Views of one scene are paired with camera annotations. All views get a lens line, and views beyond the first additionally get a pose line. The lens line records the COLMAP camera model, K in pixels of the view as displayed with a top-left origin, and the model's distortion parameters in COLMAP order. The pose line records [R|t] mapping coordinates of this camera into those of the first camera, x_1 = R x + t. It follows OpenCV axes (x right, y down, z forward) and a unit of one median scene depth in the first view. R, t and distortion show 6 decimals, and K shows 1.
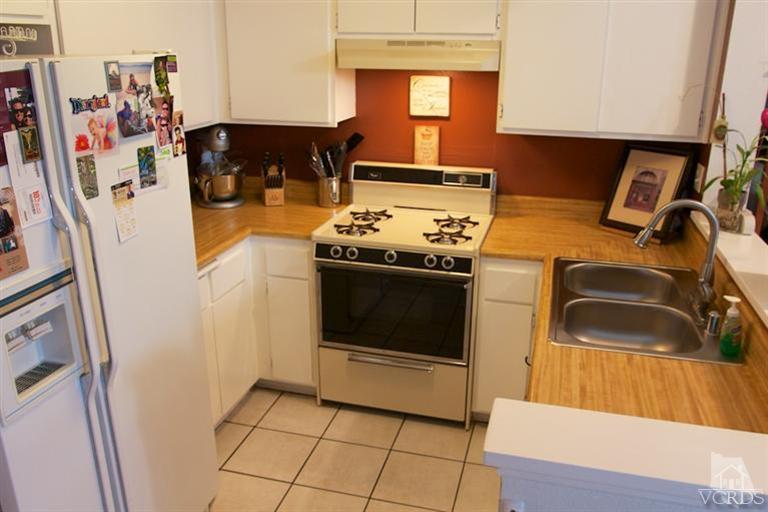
lens RADIAL K [[633.5, 0, 384.0], [0, 633.5, 256.0], [0, 0, 1]] dist [-0.121254, 0.113530]
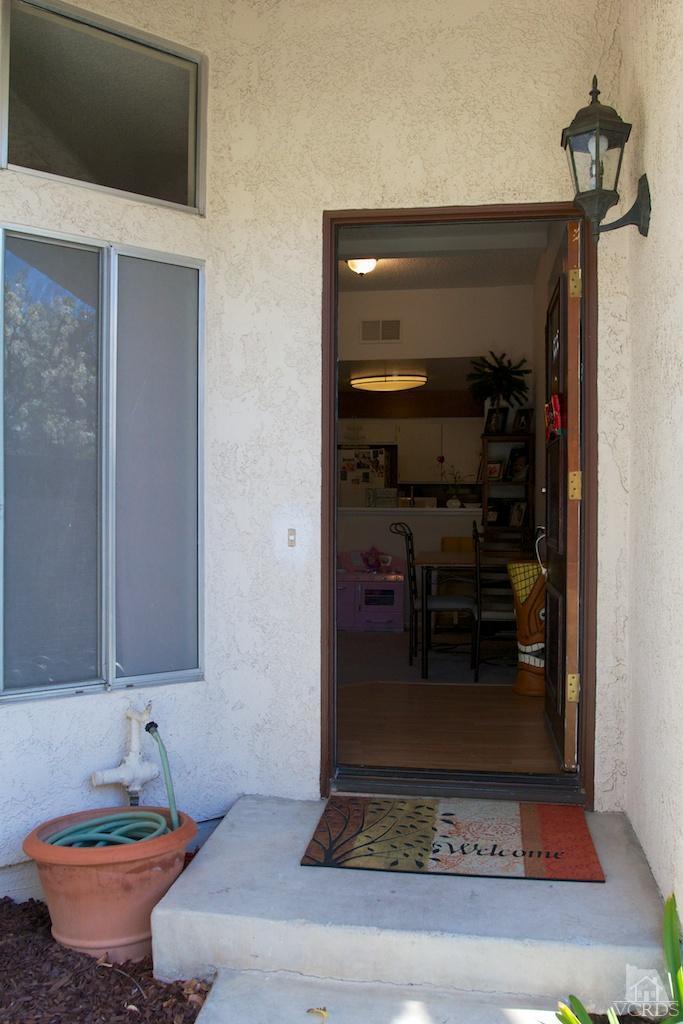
lens RADIAL K [[844.6, 0, 341.5], [0, 844.6, 512.0], [0, 0, 1]] dist [-0.121254, 0.113530]
pose [[0.131427, 0.009710, -0.991278, 5.030612], [-0.320287, 0.946739, -0.033191, 0.298159], [0.938159, 0.321856, 0.127537, 0.263093]]
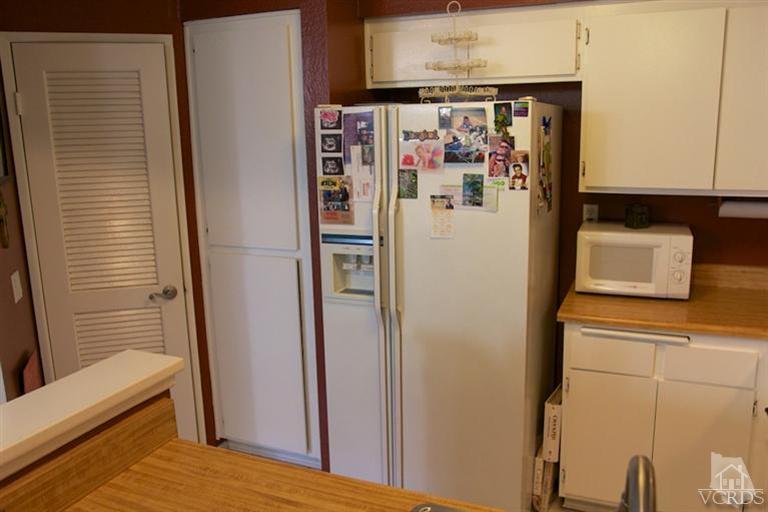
lens RADIAL K [[633.5, 0, 384.0], [0, 633.5, 256.0], [0, 0, 1]] dist [-0.121254, 0.113530]
pose [[-0.128607, 0.197303, -0.971870, 0.933573], [-0.298162, 0.926972, 0.227644, -0.265456], [0.945812, 0.319051, -0.060387, 0.987262]]
